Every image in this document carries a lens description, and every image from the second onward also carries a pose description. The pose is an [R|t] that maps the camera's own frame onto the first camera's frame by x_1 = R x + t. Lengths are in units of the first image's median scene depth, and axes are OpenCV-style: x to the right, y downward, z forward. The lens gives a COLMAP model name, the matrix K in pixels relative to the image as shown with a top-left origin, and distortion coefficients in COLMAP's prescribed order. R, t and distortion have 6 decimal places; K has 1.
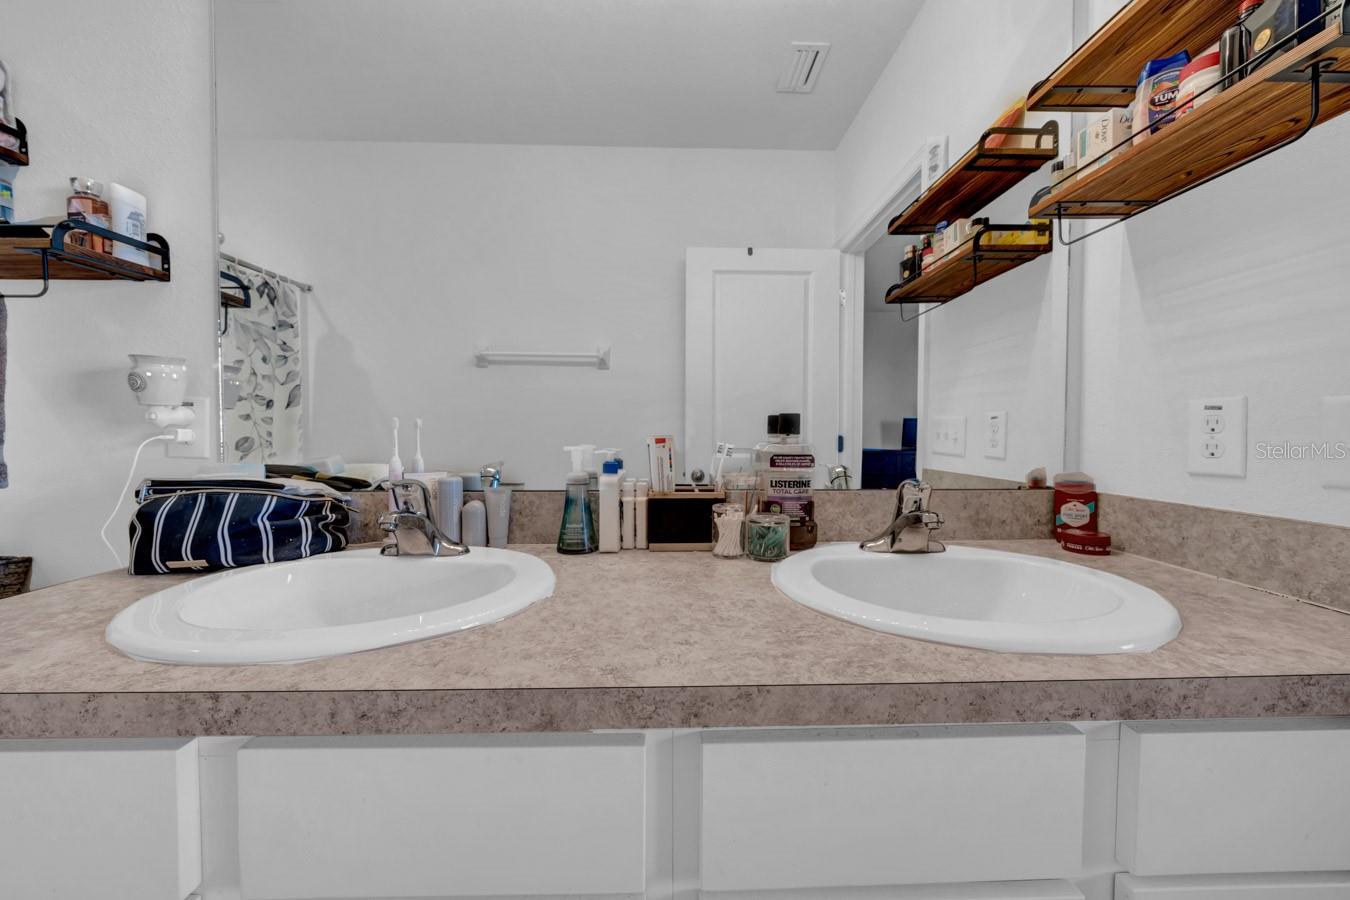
lens RADIAL K [[478.6, 0, 677.3], [0, 478.6, 446.4], [0, 0, 1]] dist [-0.002334, -0.000199]
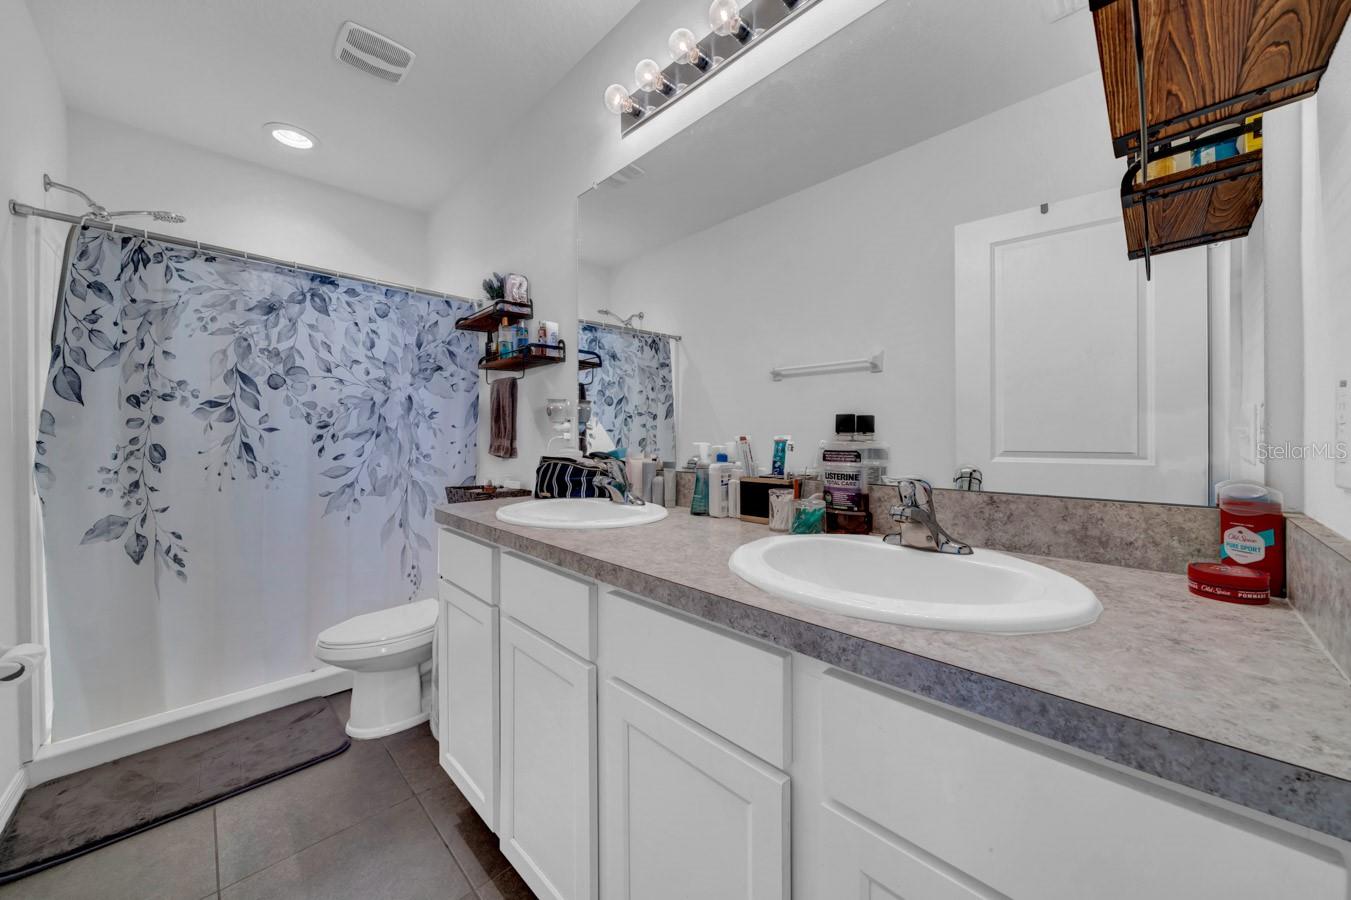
lens RADIAL K [[478.9, 0, 677.8], [0, 478.9, 446.4], [0, 0, 1]] dist [-0.002334, -0.000199]
pose [[0.686167, 0.010578, -0.727368, 0.788565], [-0.013557, 0.999907, 0.001752, 0.009768], [0.727318, 0.008659, 0.686246, -0.062585]]
